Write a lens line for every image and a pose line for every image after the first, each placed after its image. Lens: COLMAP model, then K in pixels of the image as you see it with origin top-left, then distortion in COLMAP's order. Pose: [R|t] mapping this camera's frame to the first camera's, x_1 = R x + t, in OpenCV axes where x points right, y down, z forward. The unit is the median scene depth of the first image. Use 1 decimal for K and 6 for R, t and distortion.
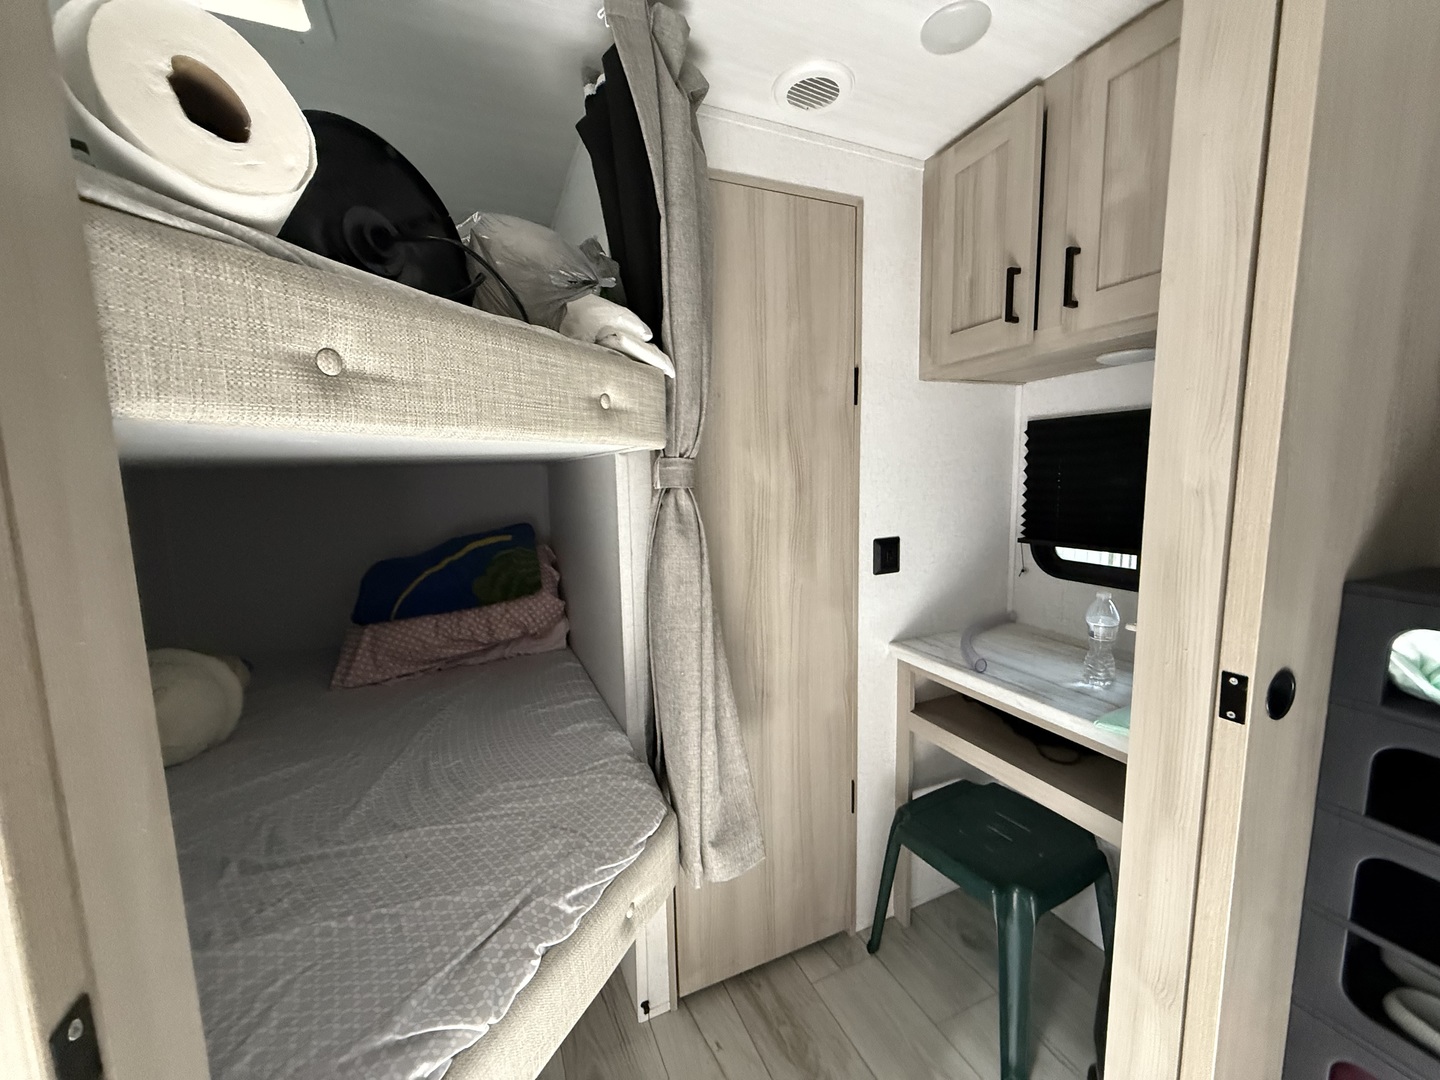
lens RADIAL K [[573.6, 0, 716.9], [0, 573.6, 541.6], [0, 0, 1]] dist [-0.000006, -0.000085]
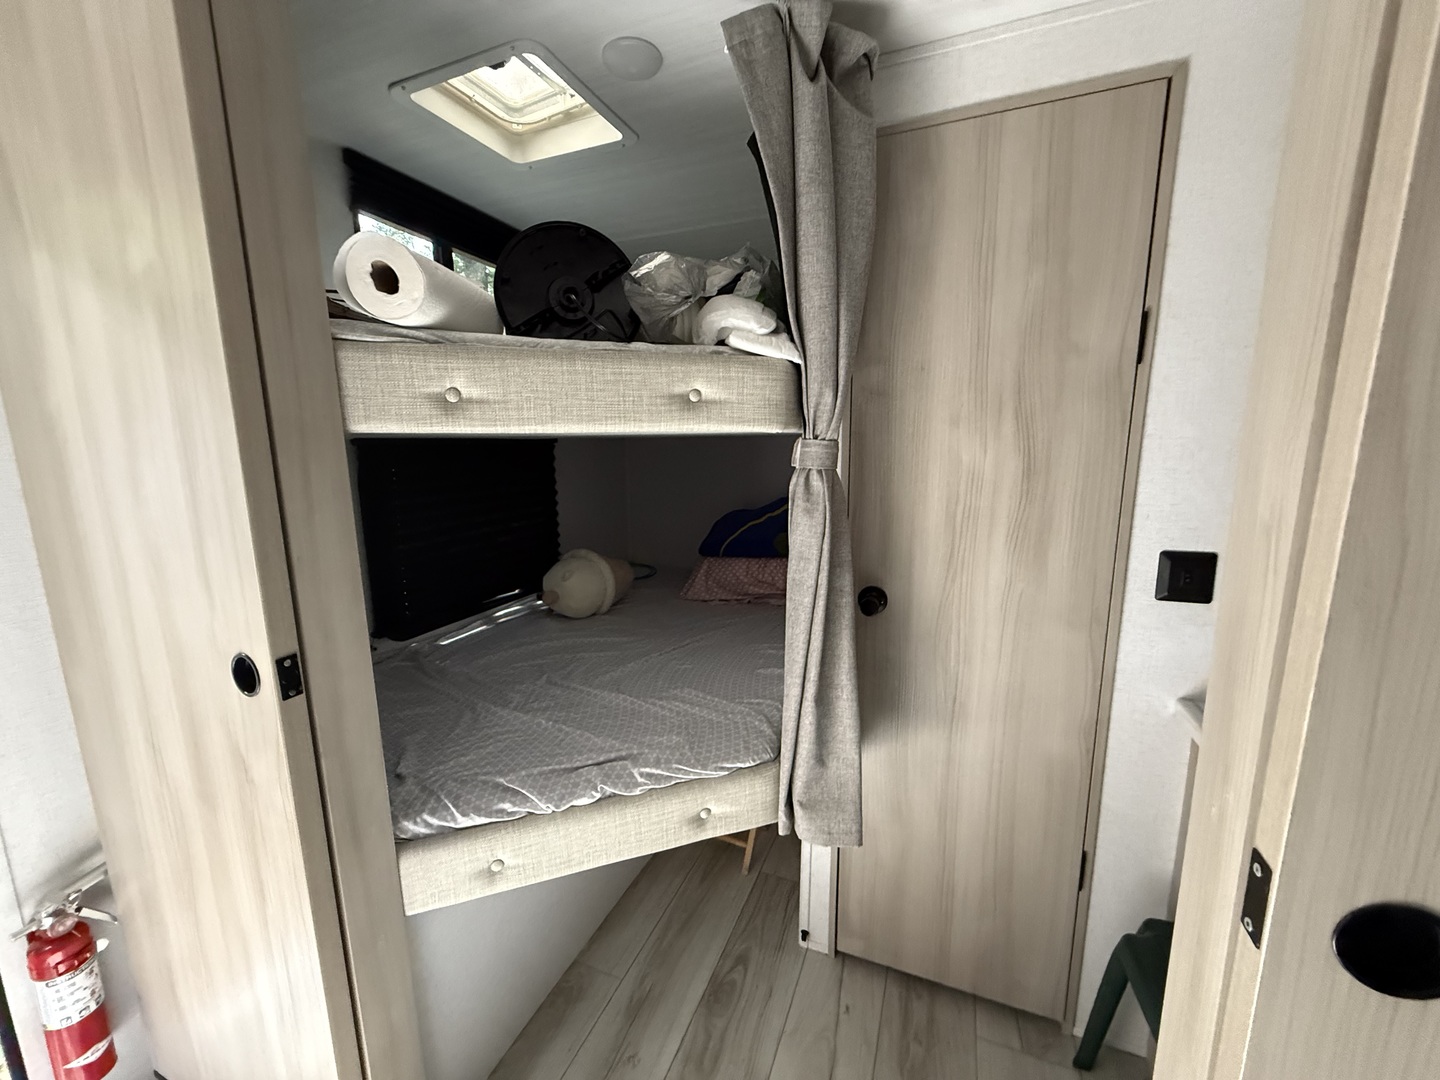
lens RADIAL K [[569.1, 0, 709.3], [0, 569.1, 541.8], [0, 0, 1]] dist [-0.000052, 0.000037]
pose [[0.694437, 0.143526, -0.705094, 0.471174], [-0.095414, 0.989619, 0.107471, -0.046885], [0.713200, -0.007356, 0.700922, 0.117892]]
